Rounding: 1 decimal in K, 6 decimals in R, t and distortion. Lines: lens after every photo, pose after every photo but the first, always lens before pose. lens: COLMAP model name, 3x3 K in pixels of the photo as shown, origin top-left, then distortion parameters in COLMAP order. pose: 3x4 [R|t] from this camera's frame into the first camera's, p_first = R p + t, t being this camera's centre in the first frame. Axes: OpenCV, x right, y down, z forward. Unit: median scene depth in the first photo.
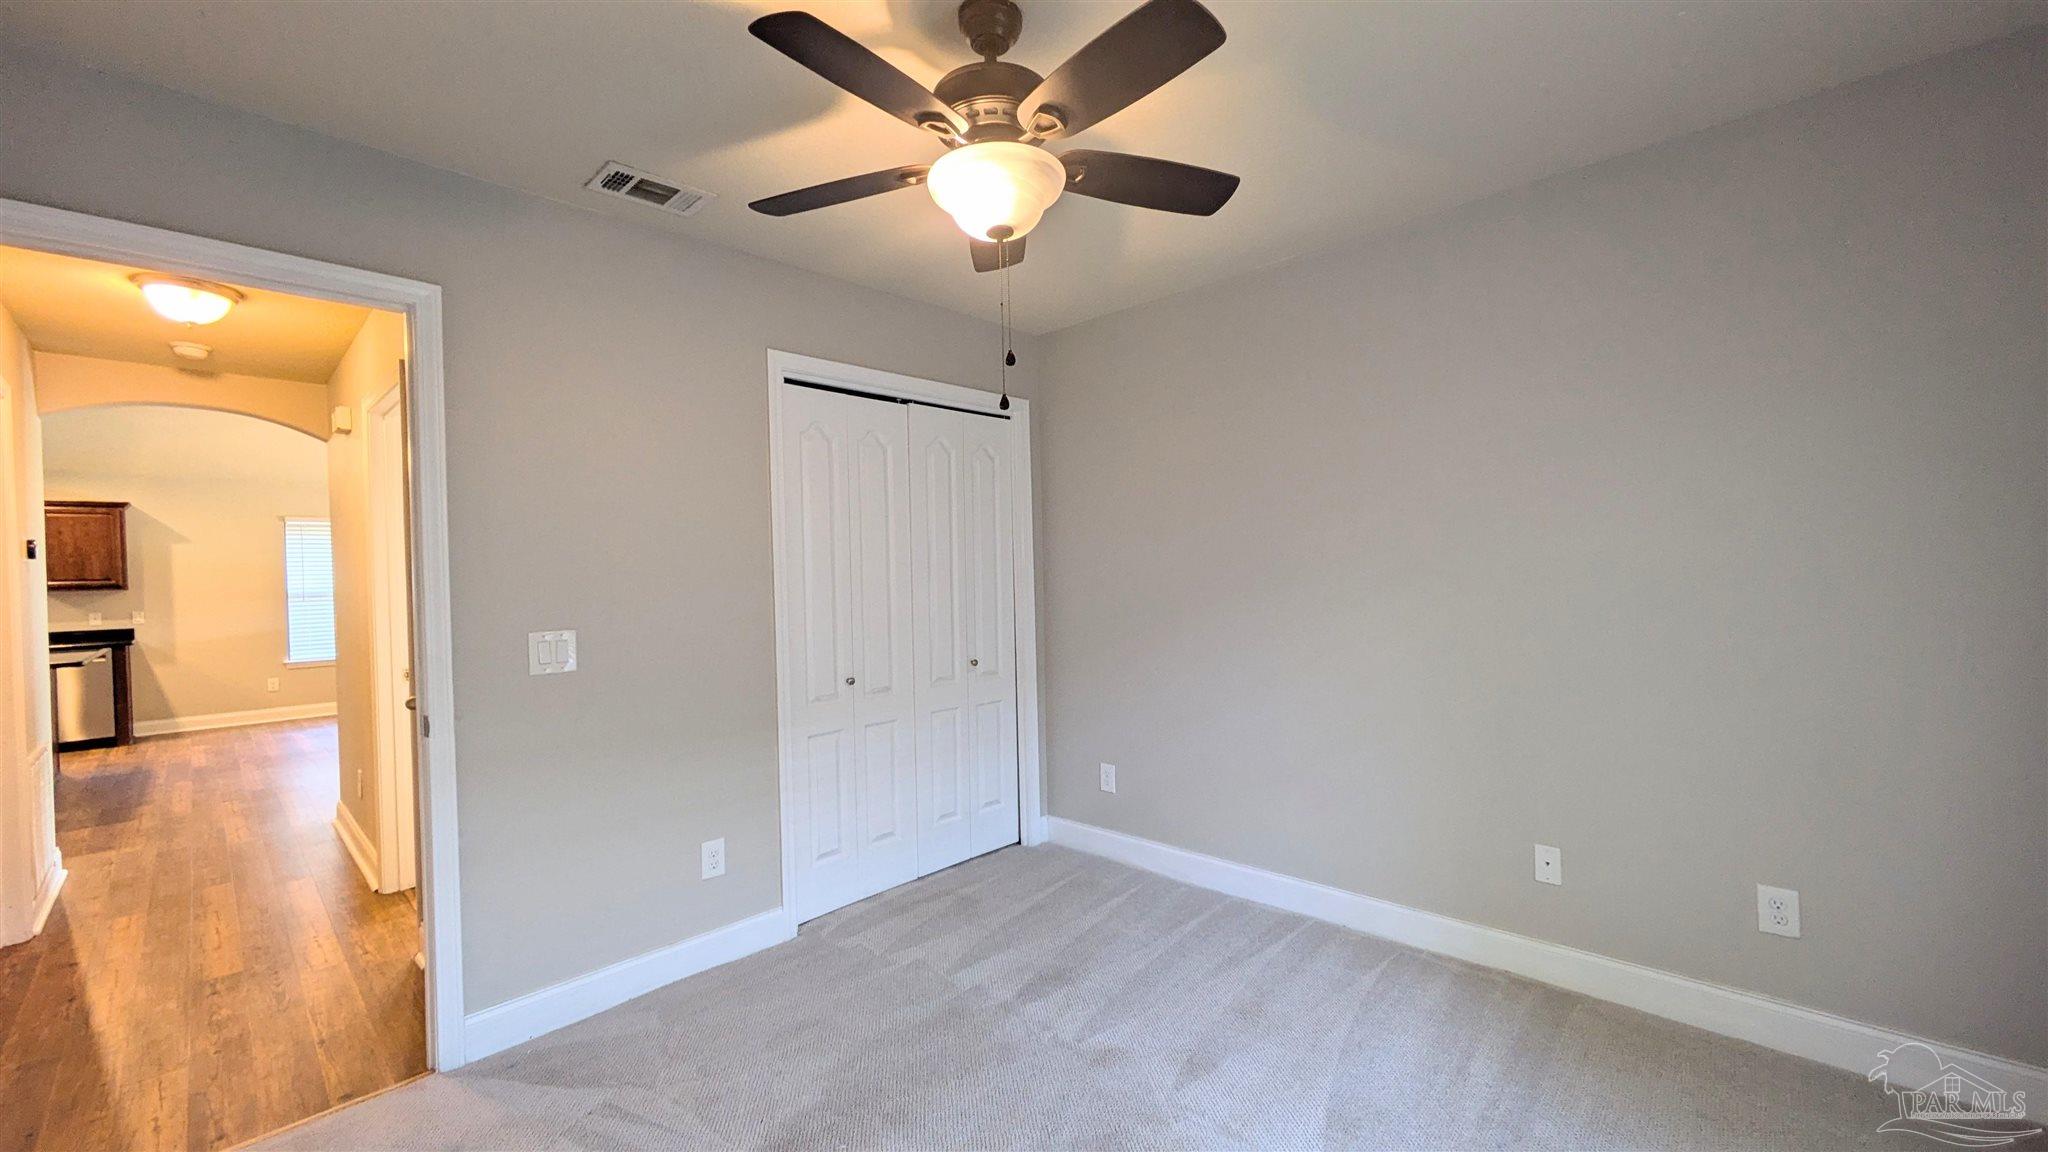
lens RADIAL K [[802.9, 0, 1041.4], [0, 802.9, 582.1], [0, 0, 1]] dist [-0.002913, 0.002185]
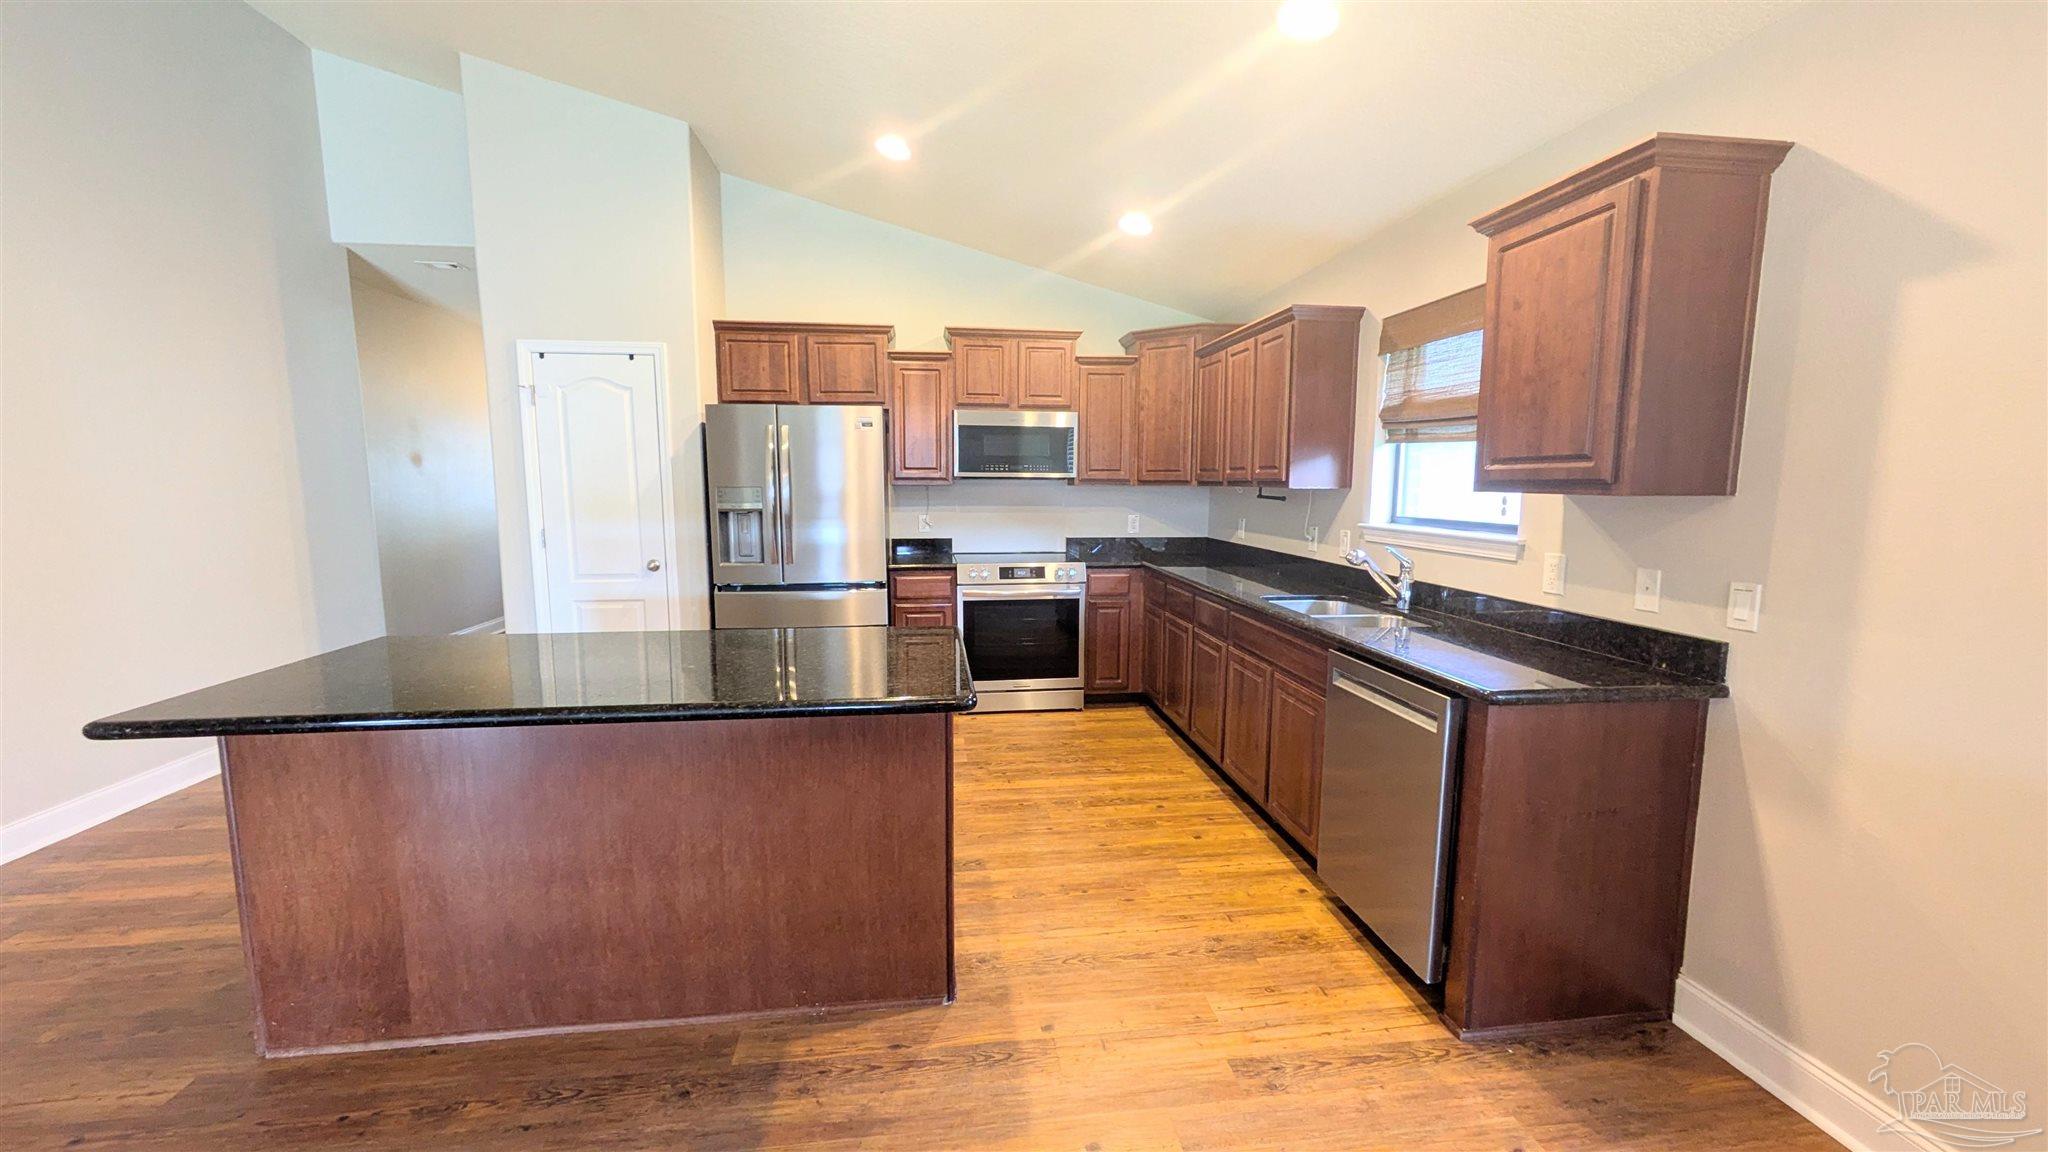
lens RADIAL K [[802.9, 0, 1028.5], [0, 802.9, 576.8], [0, 0, 1]] dist [-0.002913, 0.002185]
pose [[-0.626813, 0.120202, -0.769842, -0.787192], [0.008106, 0.988981, 0.147818, -0.004777], [0.779127, 0.086414, -0.620881, 0.982635]]
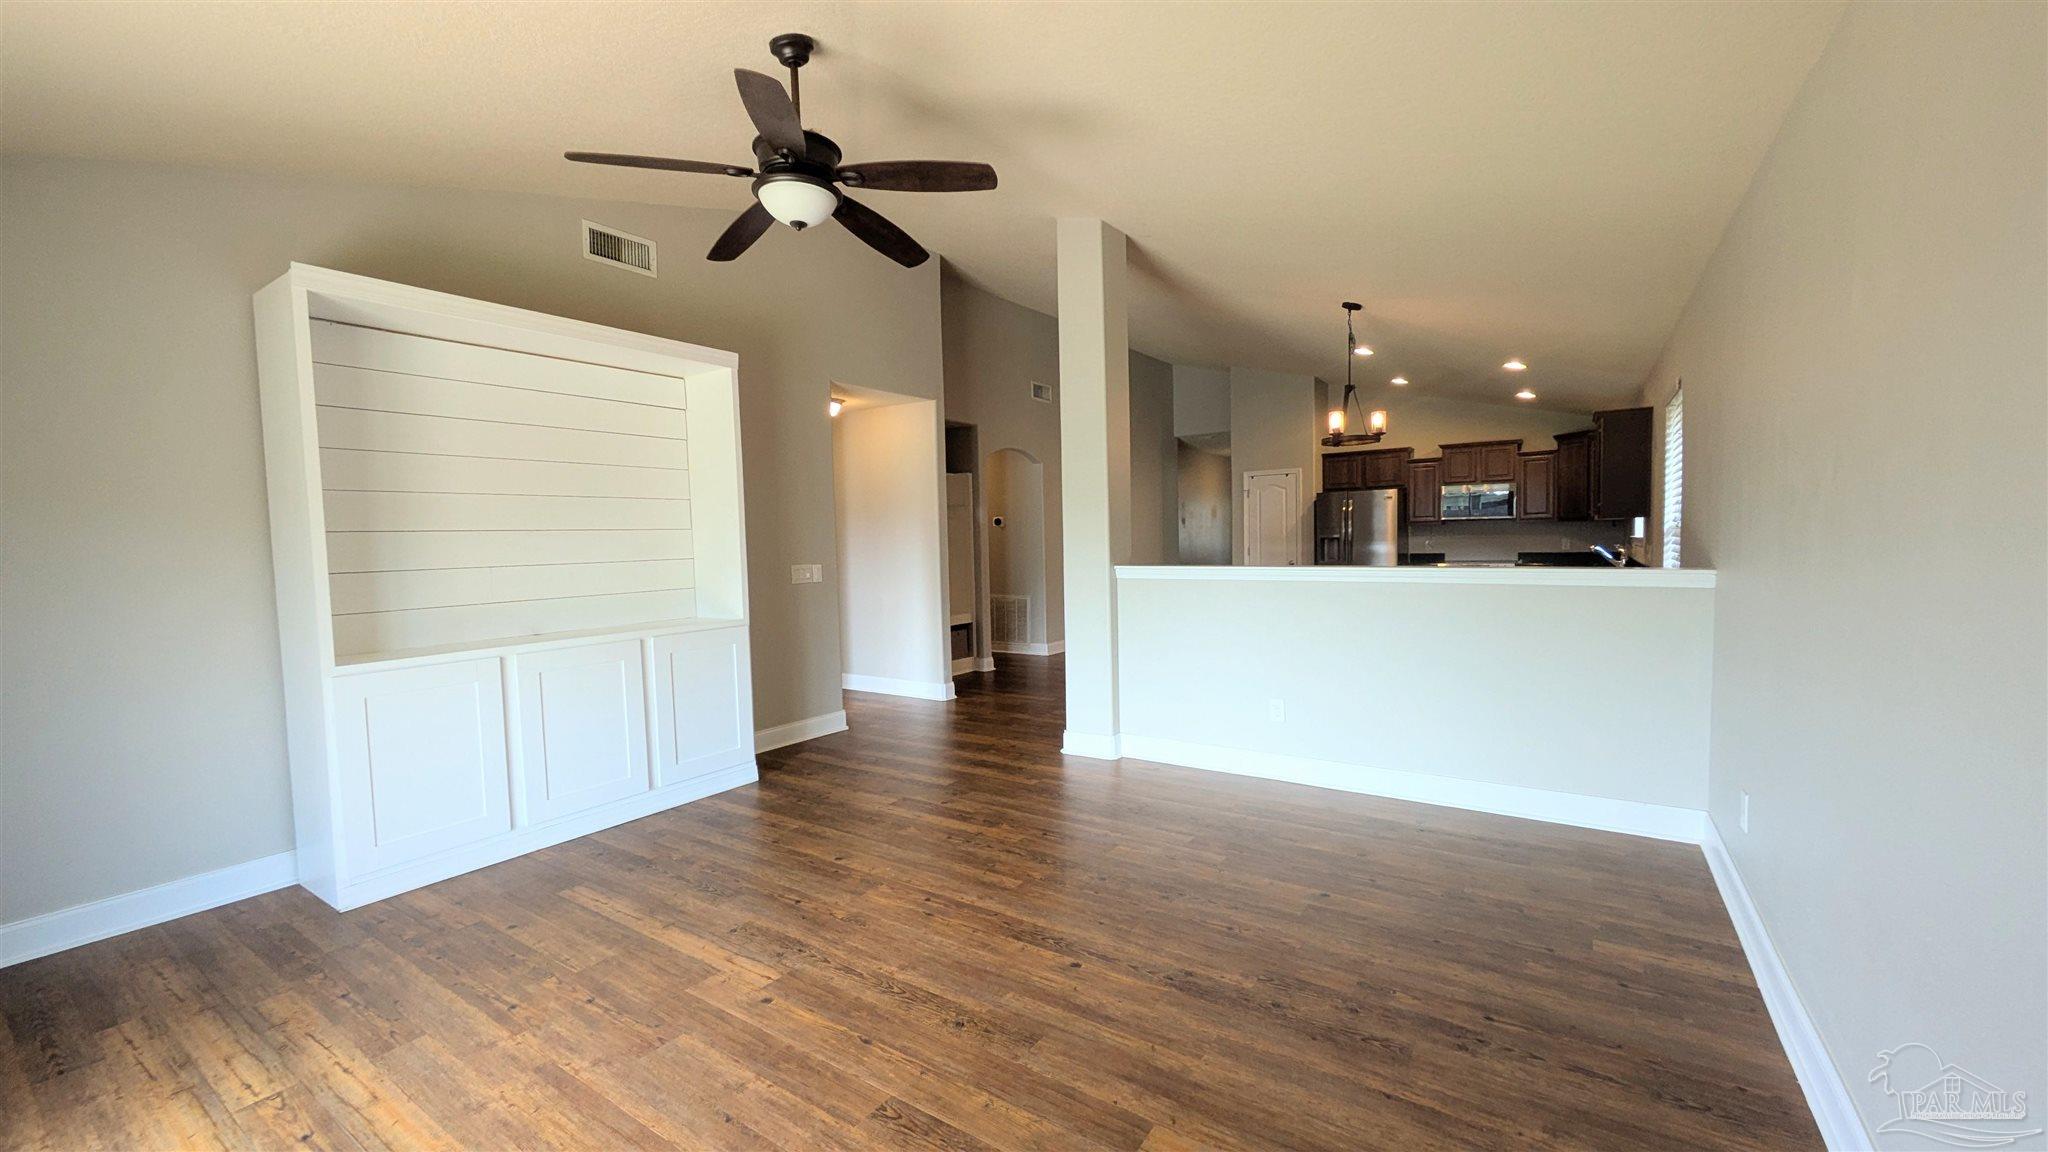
lens RADIAL K [[802.9, 0, 1025.4], [0, 802.9, 574.9], [0, 0, 1]] dist [-0.002913, 0.002185]
pose [[-0.985605, 0.058695, -0.158551, -0.406489], [0.049977, 0.997040, 0.058429, -0.010179], [0.161511, 0.049664, -0.985620, 1.671842]]
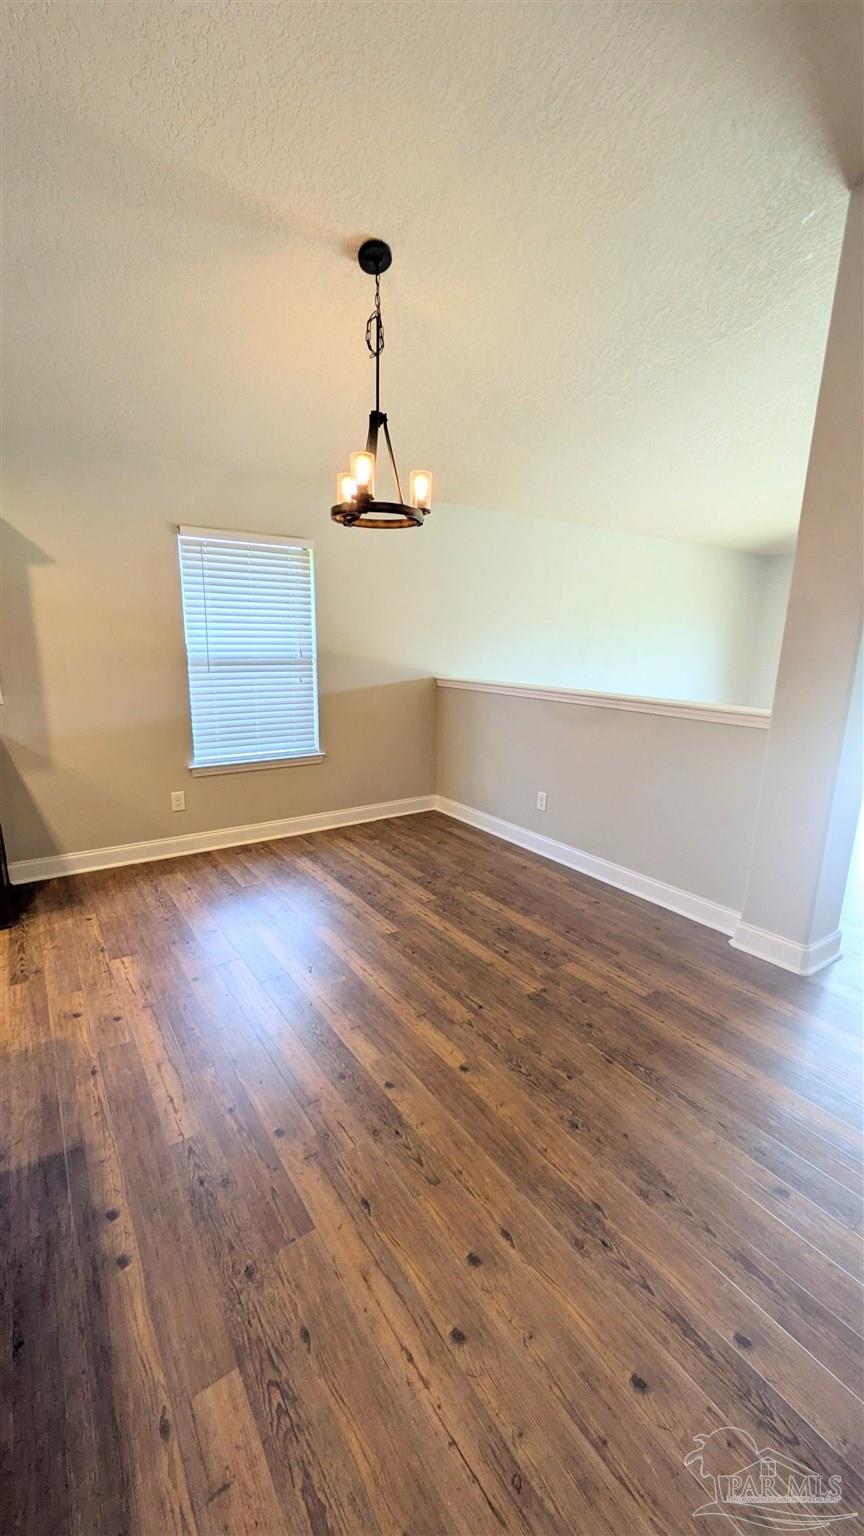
lens RADIAL K [[602.2, 0, 431.2], [0, 602.2, 770.6], [0, 0, 1]] dist [-0.002913, 0.002185]
pose [[0.976378, 0.093117, -0.194975, -0.724645], [-0.048491, 0.973786, 0.222236, -0.014414], [0.210558, -0.207532, 0.955299, 0.637154]]
